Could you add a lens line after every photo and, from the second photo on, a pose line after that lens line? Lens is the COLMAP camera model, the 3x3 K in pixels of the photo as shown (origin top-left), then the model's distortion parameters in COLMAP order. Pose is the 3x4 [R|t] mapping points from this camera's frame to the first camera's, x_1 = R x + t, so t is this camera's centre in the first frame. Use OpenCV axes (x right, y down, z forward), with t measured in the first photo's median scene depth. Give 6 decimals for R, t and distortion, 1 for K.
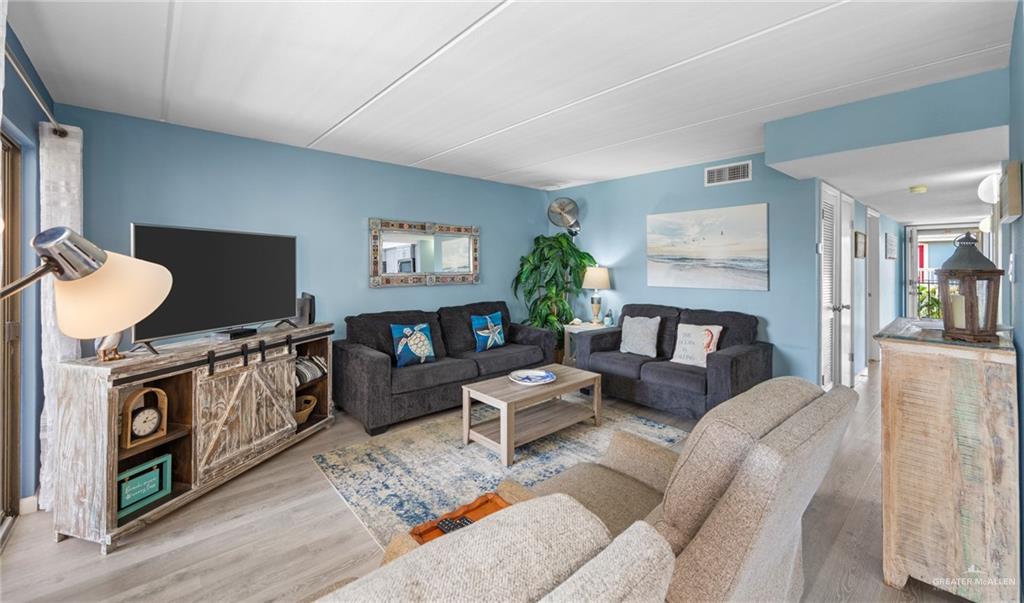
lens RADIAL K [[411.7, 0, 518.4], [0, 411.7, 261.3], [0, 0, 1]] dist [0.001861, 0.000116]
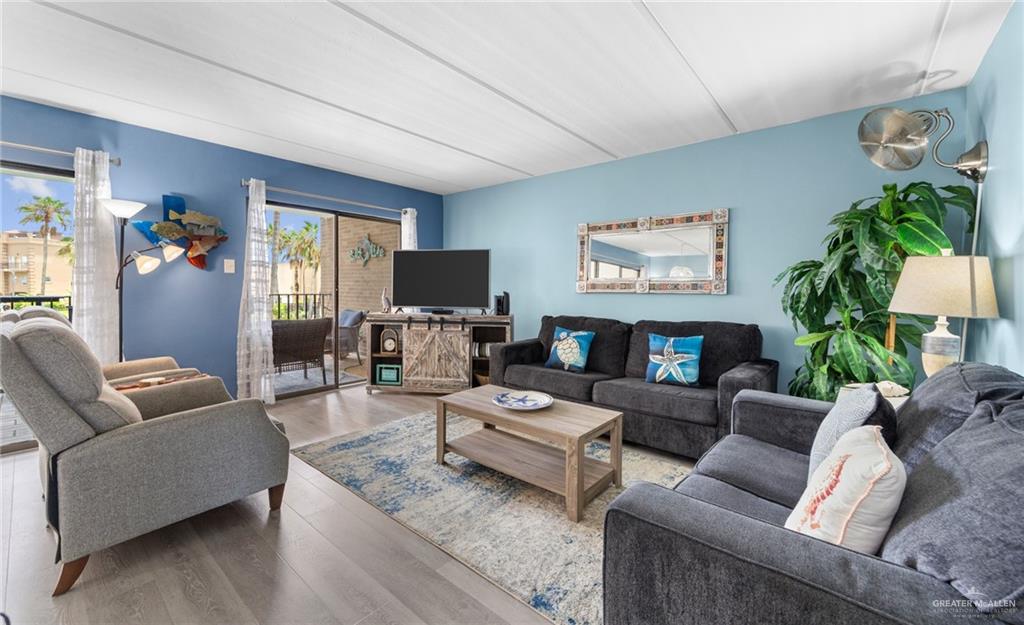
lens RADIAL K [[409.8, 0, 499.1], [0, 409.8, 291.9], [0, 0, 1]] dist [0.010702, 0.000054]
pose [[0.115203, 0.011797, -0.993272, 0.787304], [0.000851, 0.999928, 0.011975, 0.062115], [0.993342, -0.002225, 0.115185, 0.841753]]
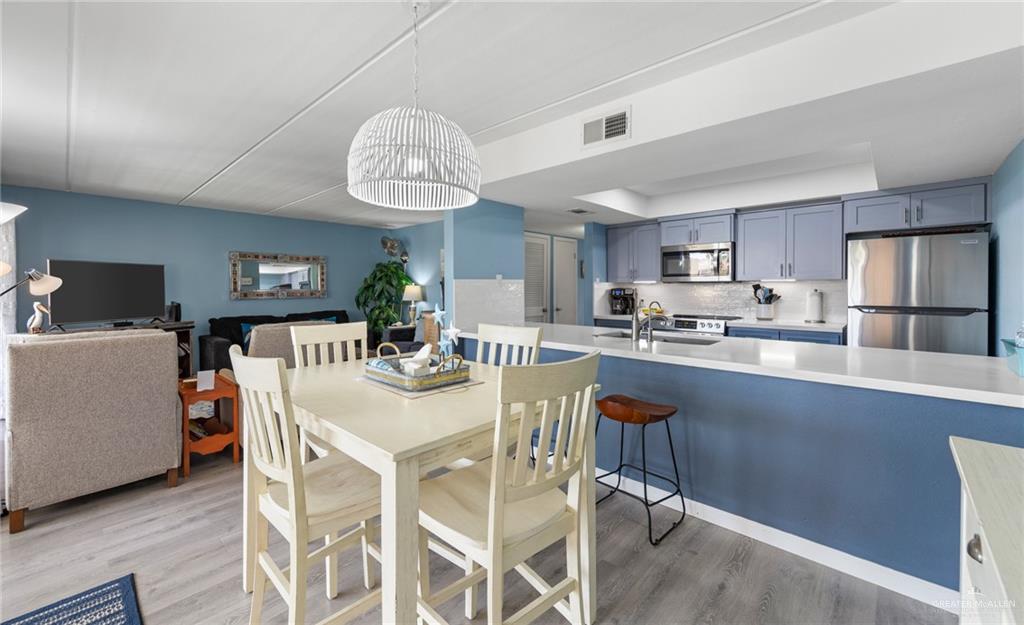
lens RADIAL K [[409.8, 0, 506.8], [0, 409.8, 290.6], [0, 0, 1]] dist [0.010702, 0.000054]
pose [[0.996251, -0.006613, 0.086253, 0.587033], [0.005306, 0.999868, 0.015372, 0.018204], [-0.086344, -0.014857, 0.996155, -0.638401]]
